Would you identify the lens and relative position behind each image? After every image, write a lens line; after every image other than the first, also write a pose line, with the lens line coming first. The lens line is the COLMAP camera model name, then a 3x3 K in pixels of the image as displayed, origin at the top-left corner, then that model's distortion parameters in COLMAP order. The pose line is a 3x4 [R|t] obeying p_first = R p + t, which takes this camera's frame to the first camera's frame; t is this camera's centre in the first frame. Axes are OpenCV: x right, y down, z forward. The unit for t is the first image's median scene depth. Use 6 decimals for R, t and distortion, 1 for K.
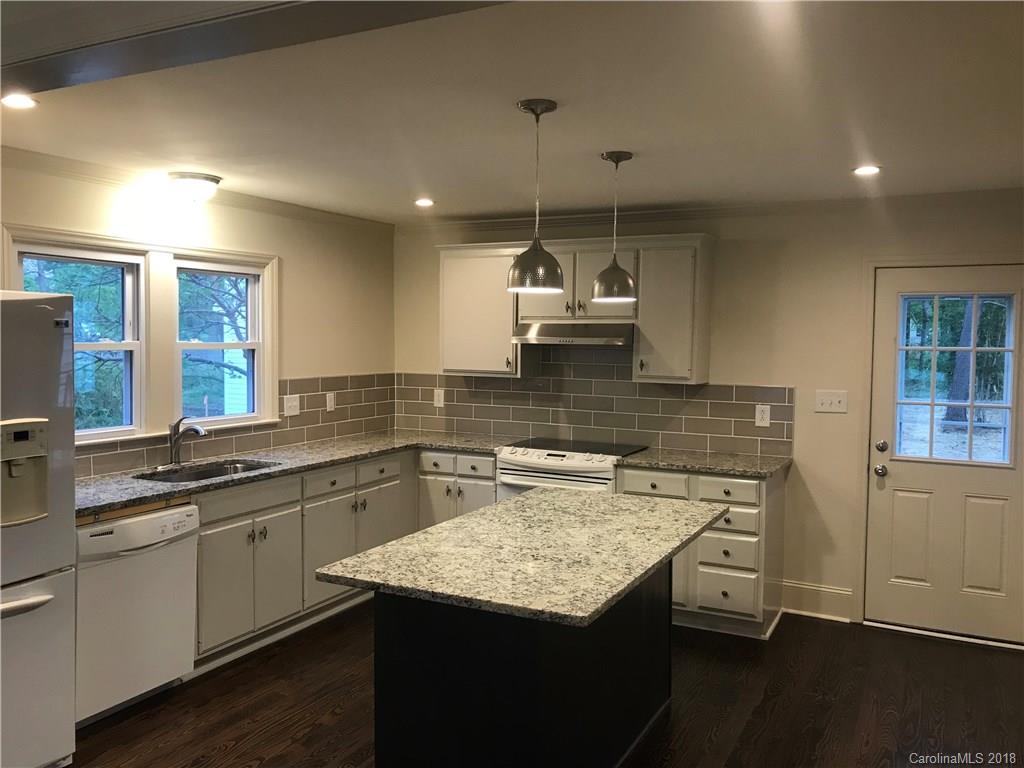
lens RADIAL K [[827.1, 0, 500.0], [0, 827.1, 385.6], [0, 0, 1]] dist [0.011115, -0.006305]
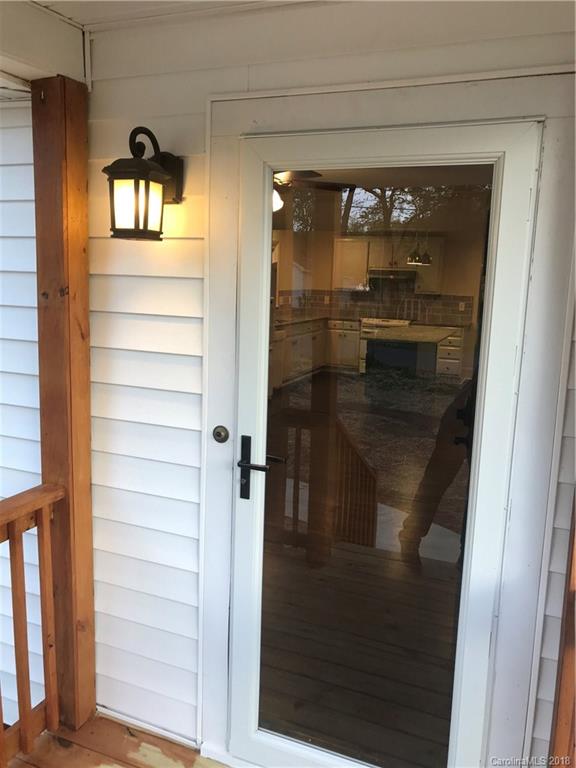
lens RADIAL K [[633.5, 0, 276.4], [0, 633.5, 384.4], [0, 0, 1]] dist [0.013257, -0.004223]
pose [[0.996487, 0.003814, 0.083656, -0.458429], [-0.013597, 0.993076, 0.116685, 0.055754], [-0.082632, -0.117413, 0.989639, -1.026279]]
